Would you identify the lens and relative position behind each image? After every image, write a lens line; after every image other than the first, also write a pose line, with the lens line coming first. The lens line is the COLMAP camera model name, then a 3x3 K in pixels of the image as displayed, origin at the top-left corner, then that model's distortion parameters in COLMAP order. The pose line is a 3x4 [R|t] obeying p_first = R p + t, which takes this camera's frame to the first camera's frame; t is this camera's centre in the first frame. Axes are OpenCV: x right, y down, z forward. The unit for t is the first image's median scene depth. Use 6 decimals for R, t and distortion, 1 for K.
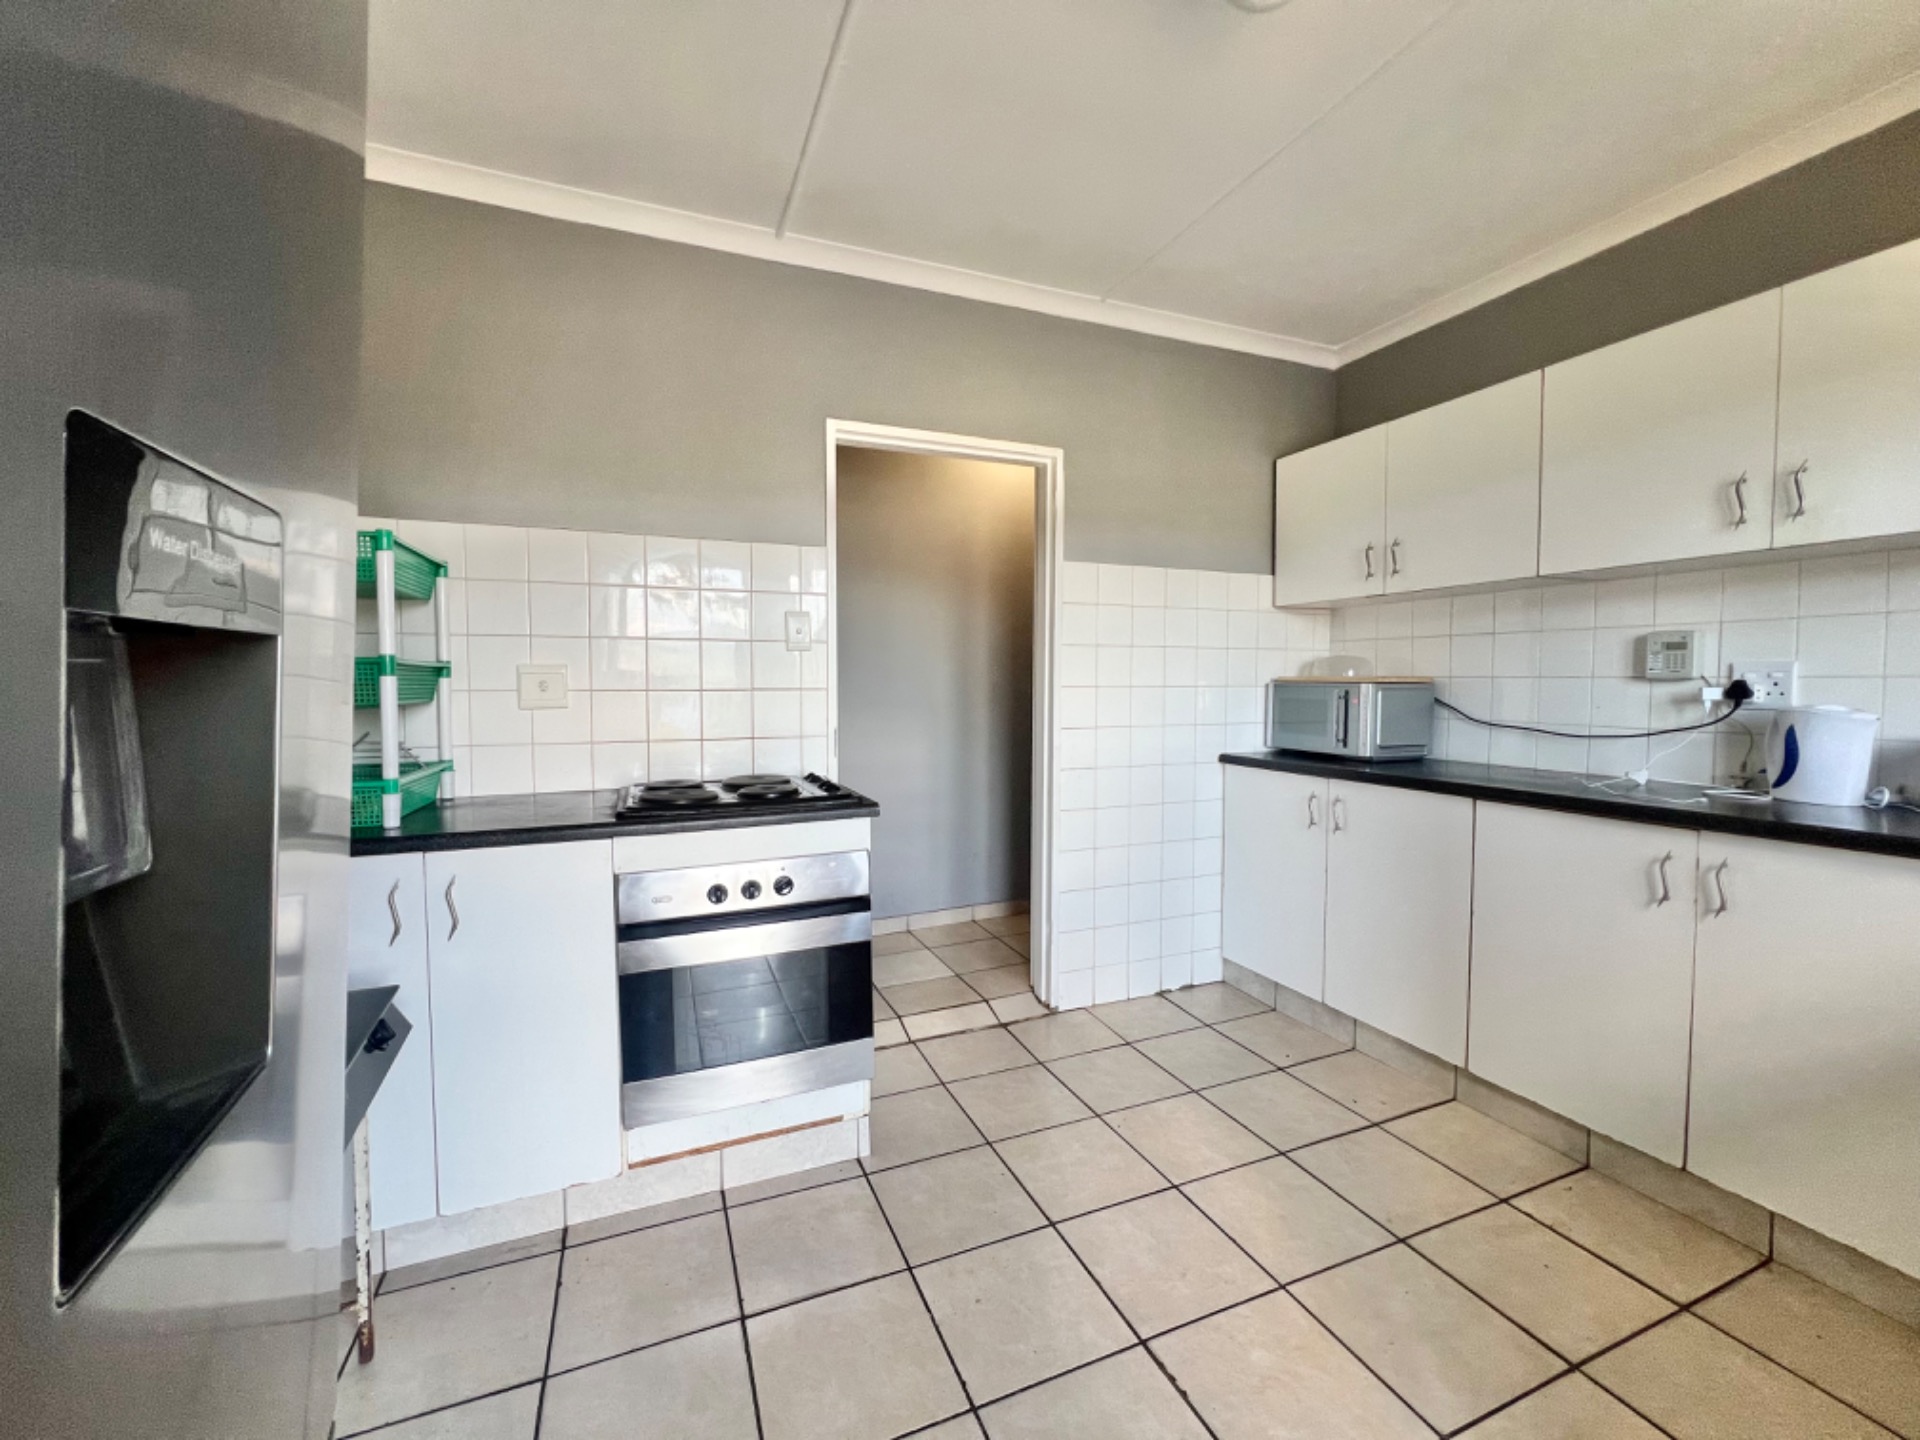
lens RADIAL K [[777.9, 0, 962.3], [0, 777.9, 715.6], [0, 0, 1]] dist [0.000120, 0.000504]
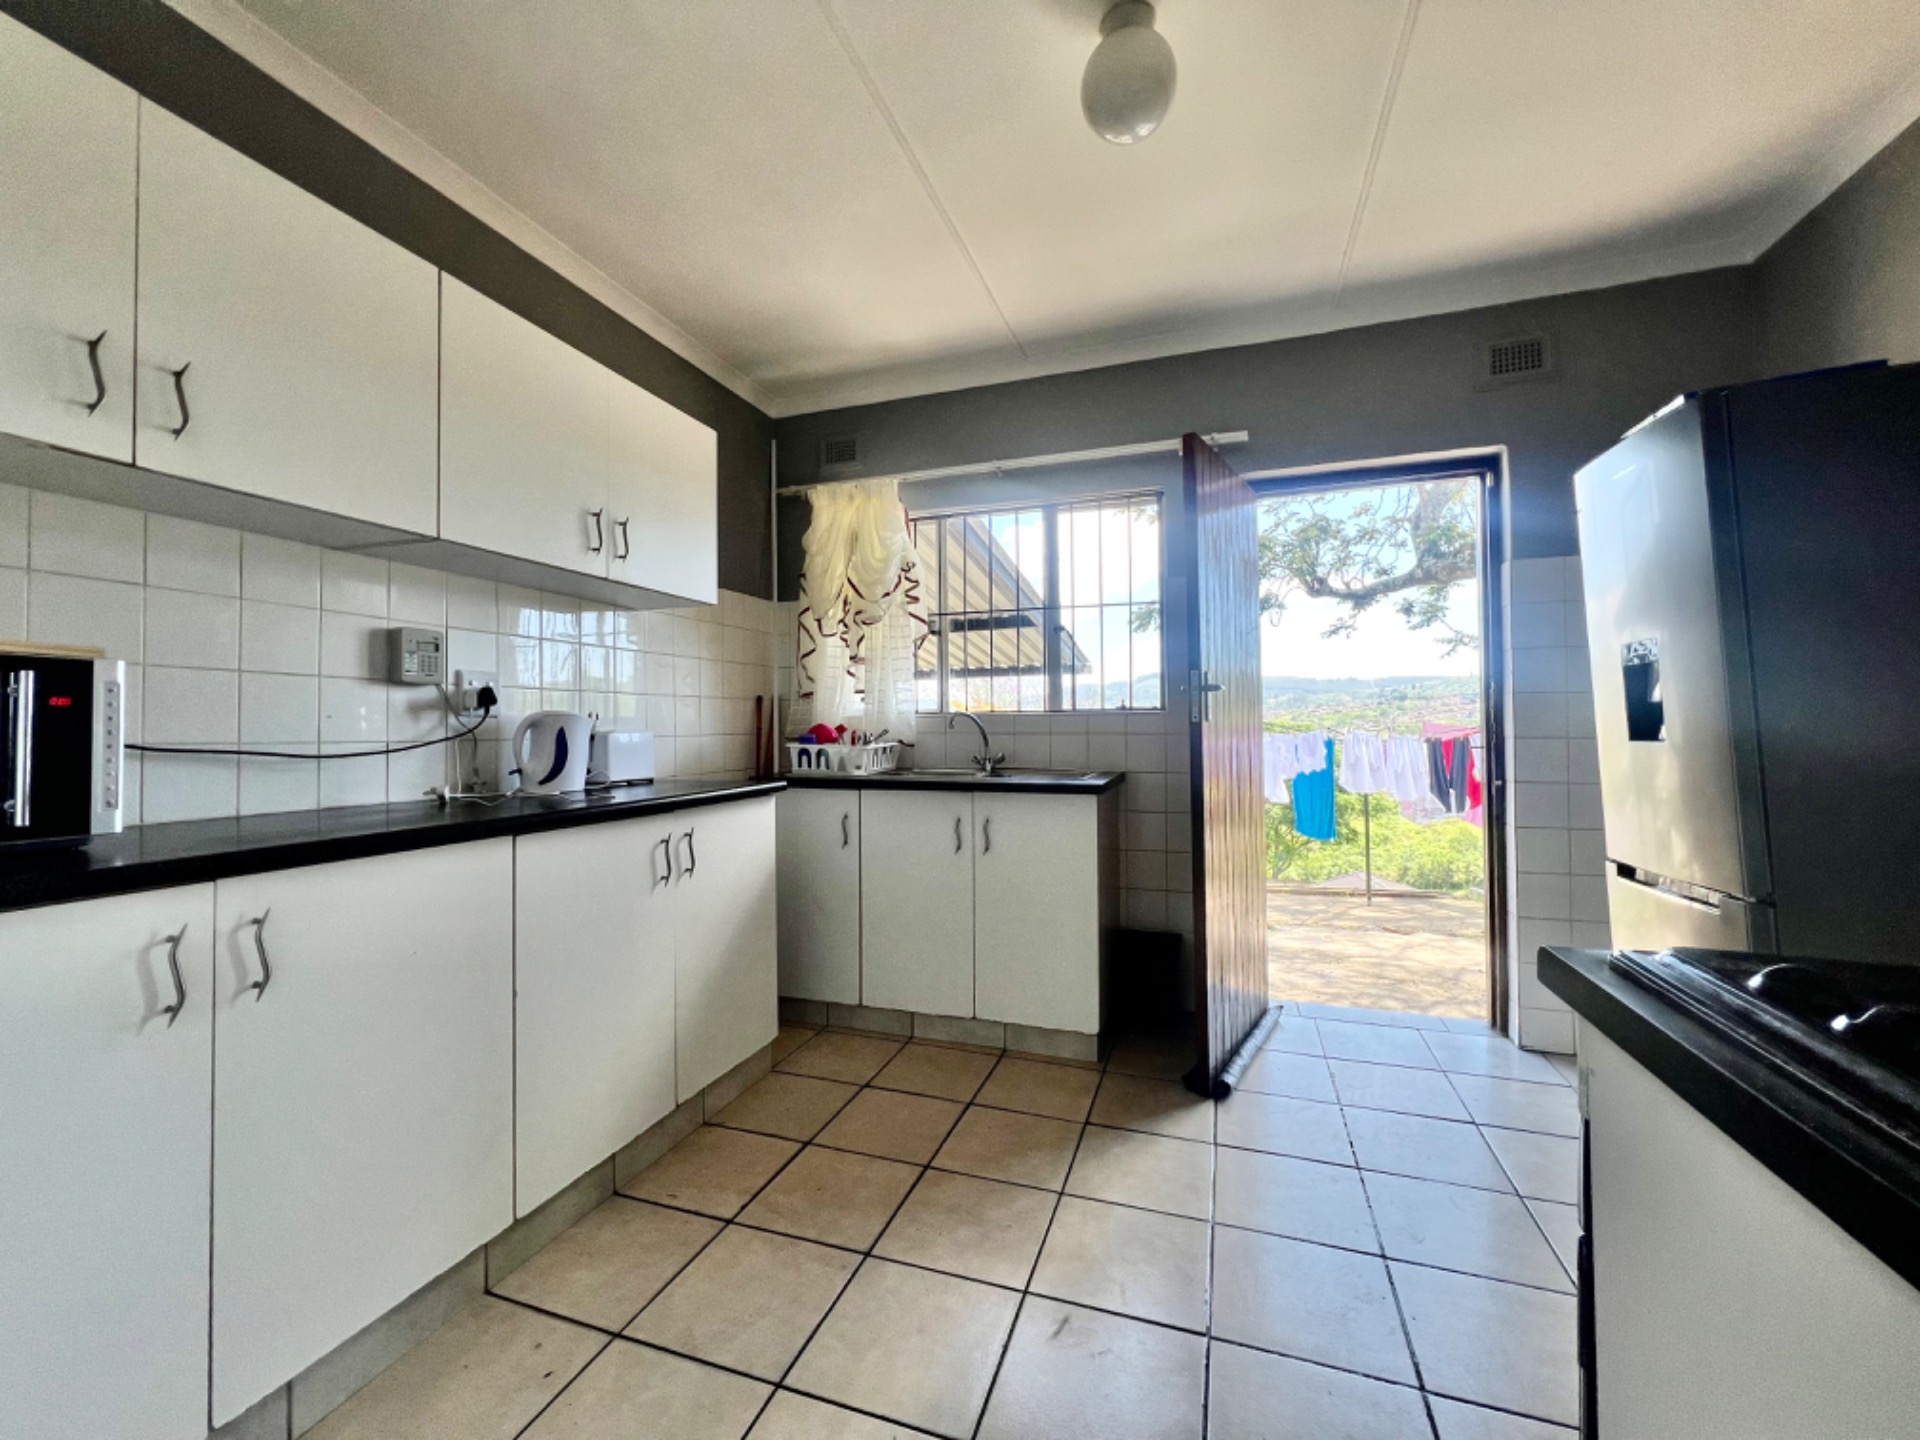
lens RADIAL K [[777.9, 0, 949.8], [0, 777.9, 704.9], [0, 0, 1]] dist [0.000120, 0.000504]
pose [[-0.747774, 0.012787, 0.663830, -0.126031], [0.020987, 0.999770, 0.004383, -0.013412], [-0.663622, 0.017209, -0.747870, 1.242004]]
